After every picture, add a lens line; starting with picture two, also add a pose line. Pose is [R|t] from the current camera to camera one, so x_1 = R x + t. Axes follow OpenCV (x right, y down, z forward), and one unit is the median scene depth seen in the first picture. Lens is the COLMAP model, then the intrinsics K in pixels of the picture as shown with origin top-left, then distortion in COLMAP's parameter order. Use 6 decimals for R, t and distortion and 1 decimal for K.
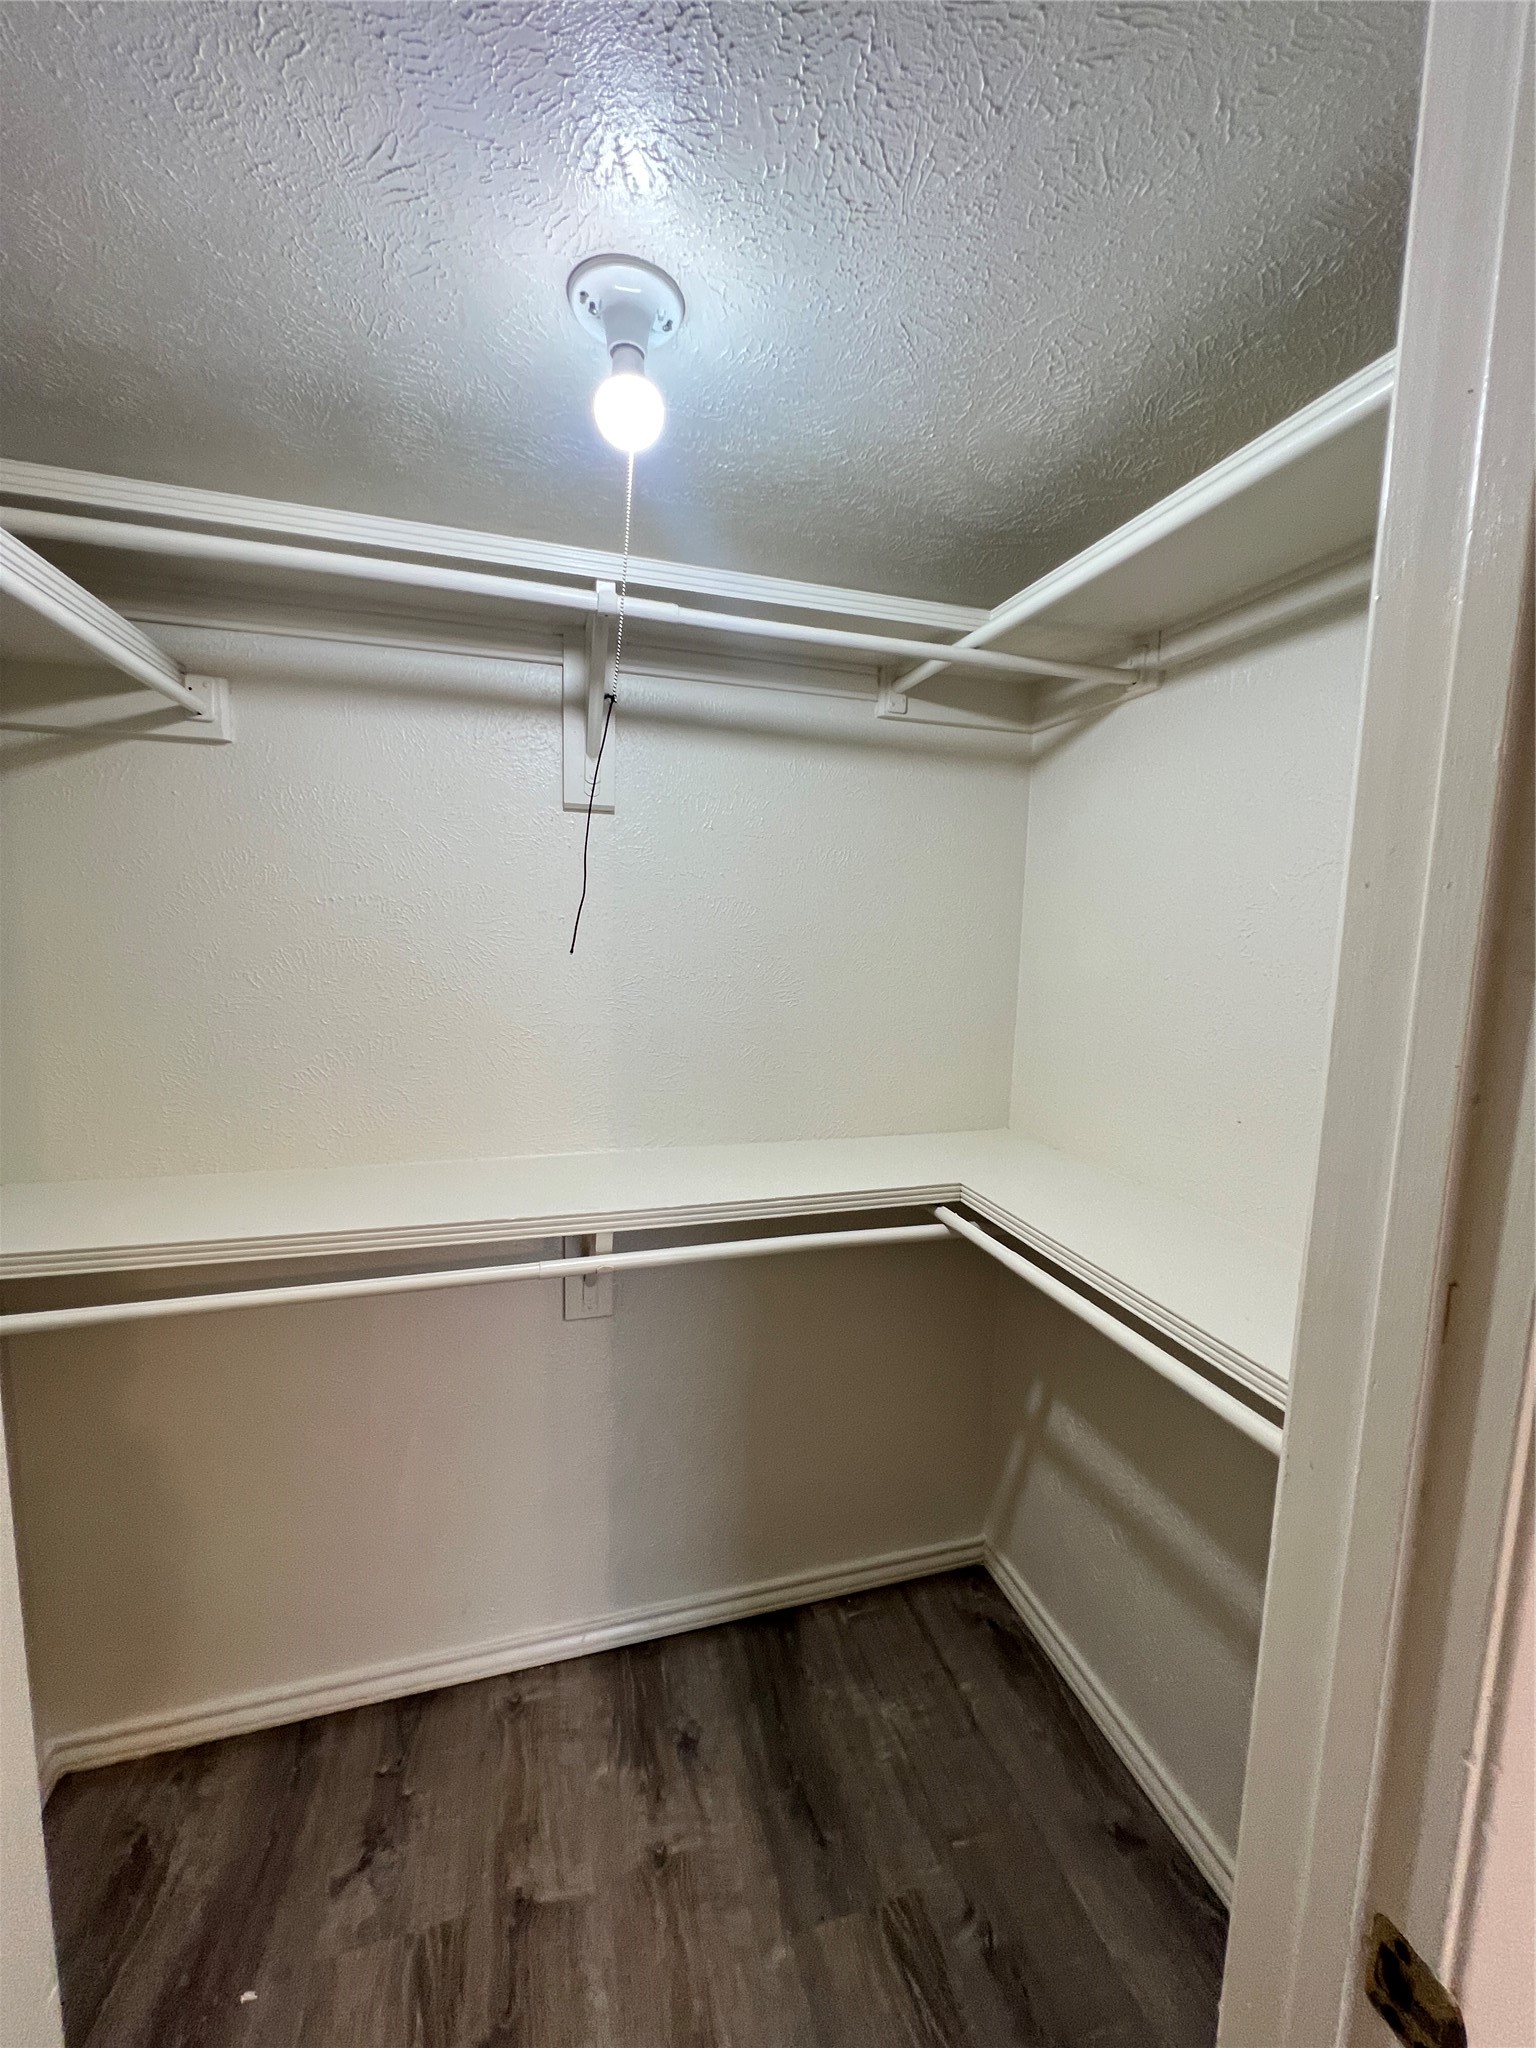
lens RADIAL K [[819.0, 0, 774.3], [0, 819.0, 1018.8], [0, 0, 1]] dist [-0.000838, 0.000562]
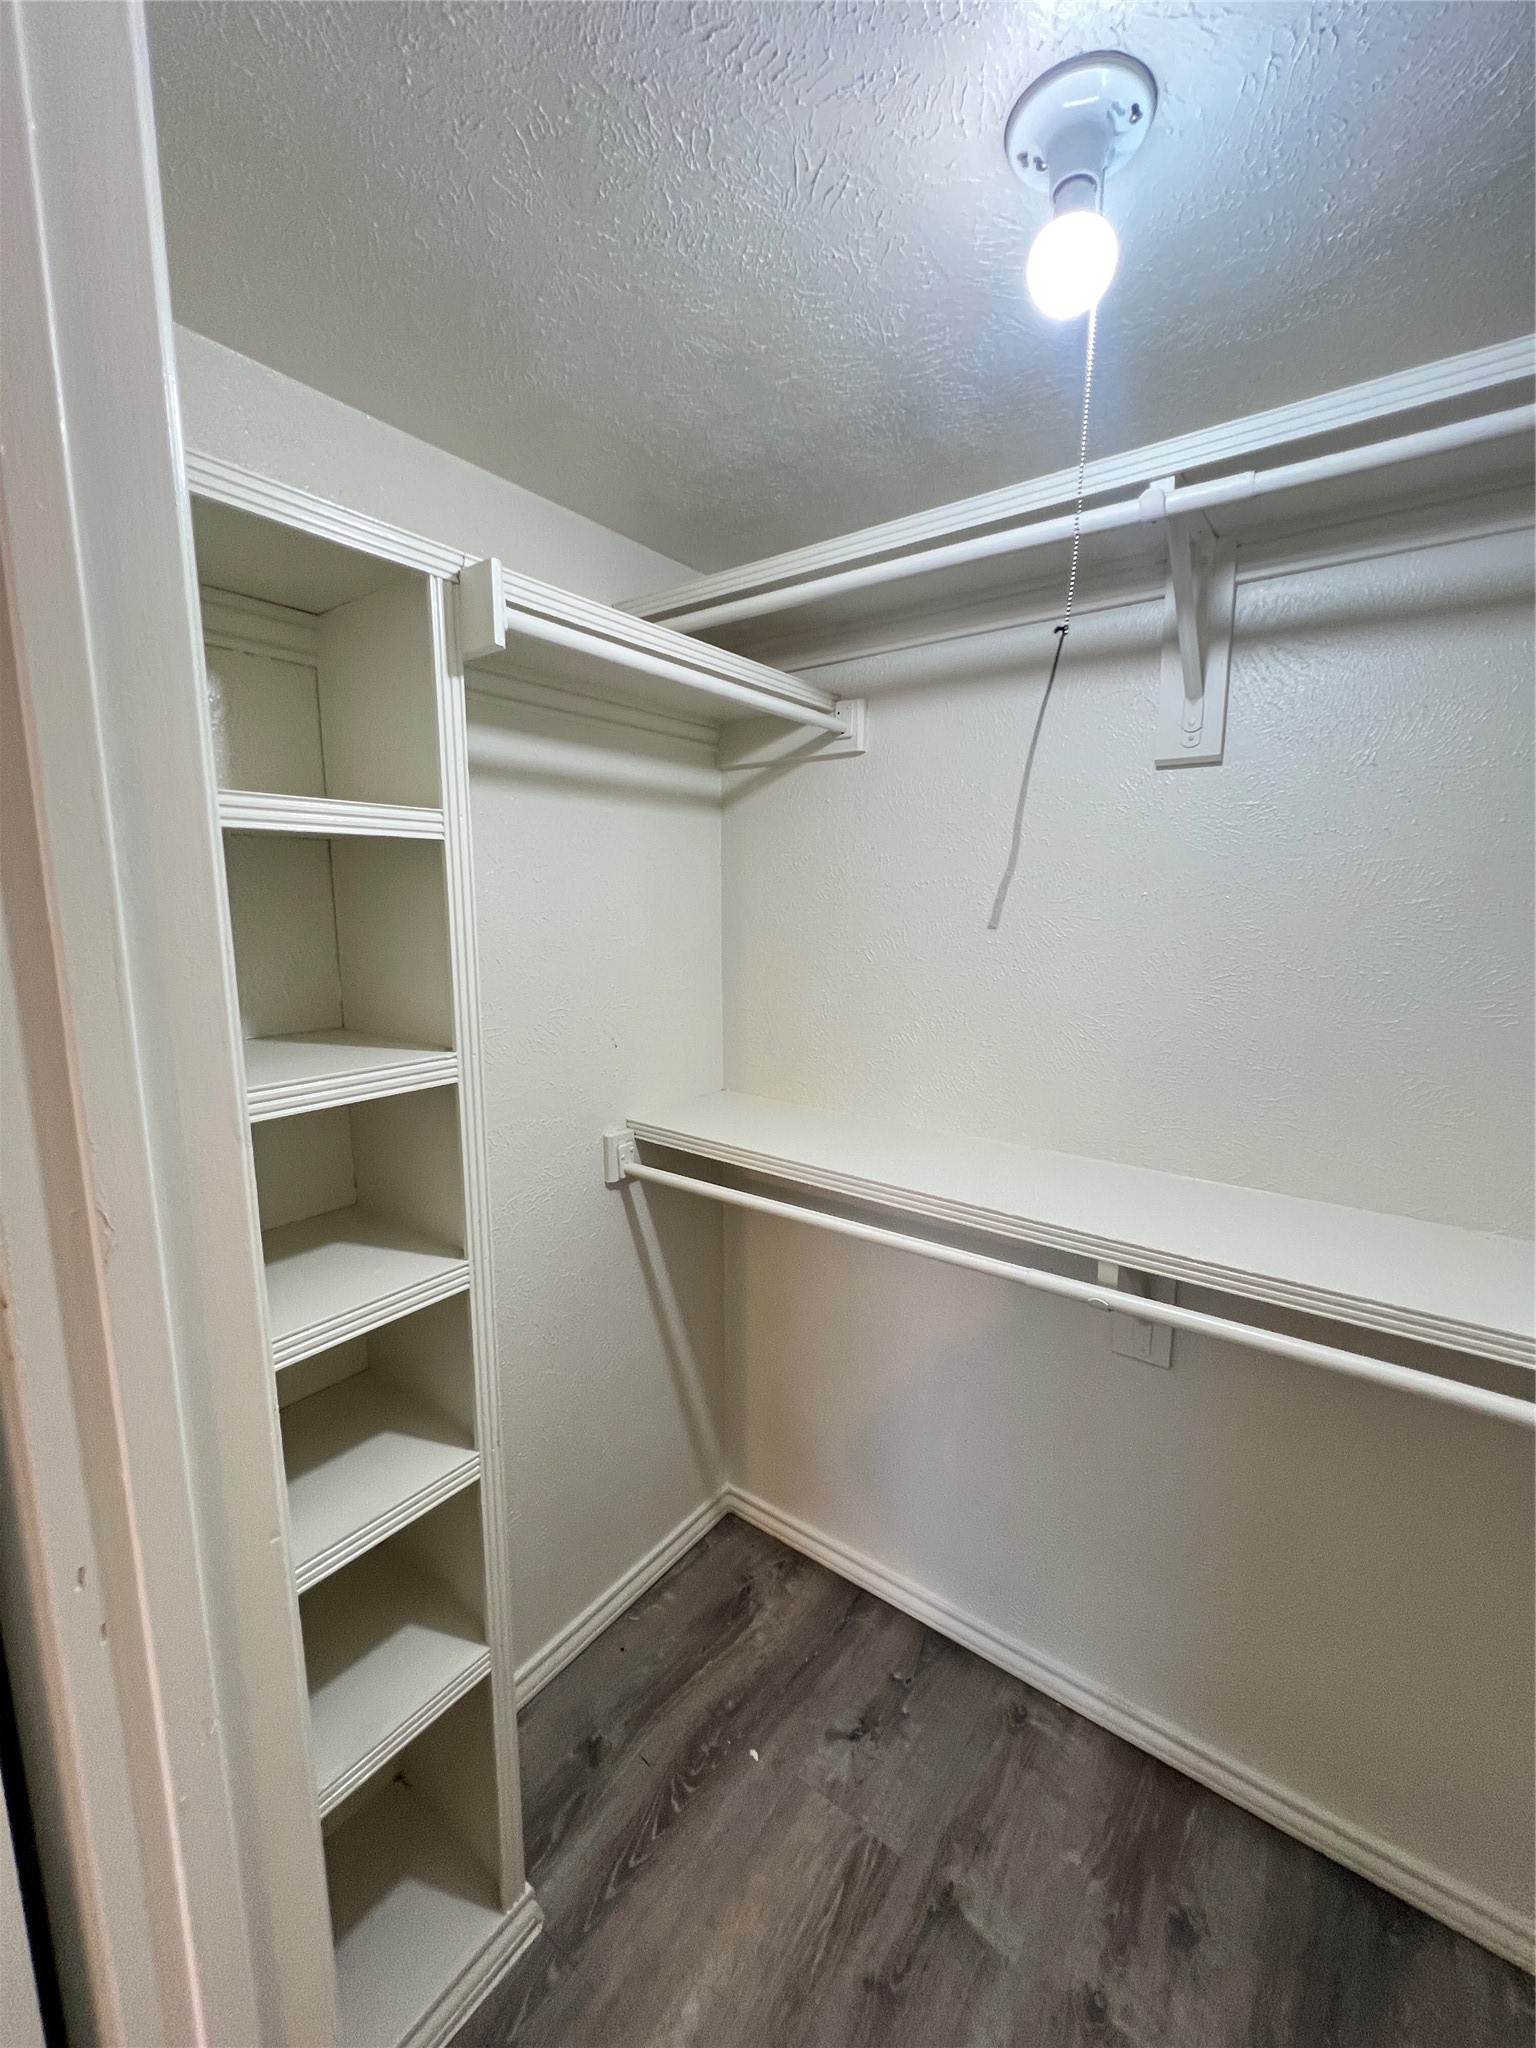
lens RADIAL K [[819.0, 0, 775.1], [0, 819.0, 1018.0], [0, 0, 1]] dist [-0.000838, 0.000562]
pose [[0.597494, 0.097442, -0.795931, 0.238750], [-0.086286, 0.994639, 0.056995, -0.011734], [0.797218, 0.034624, 0.602698, 0.196055]]
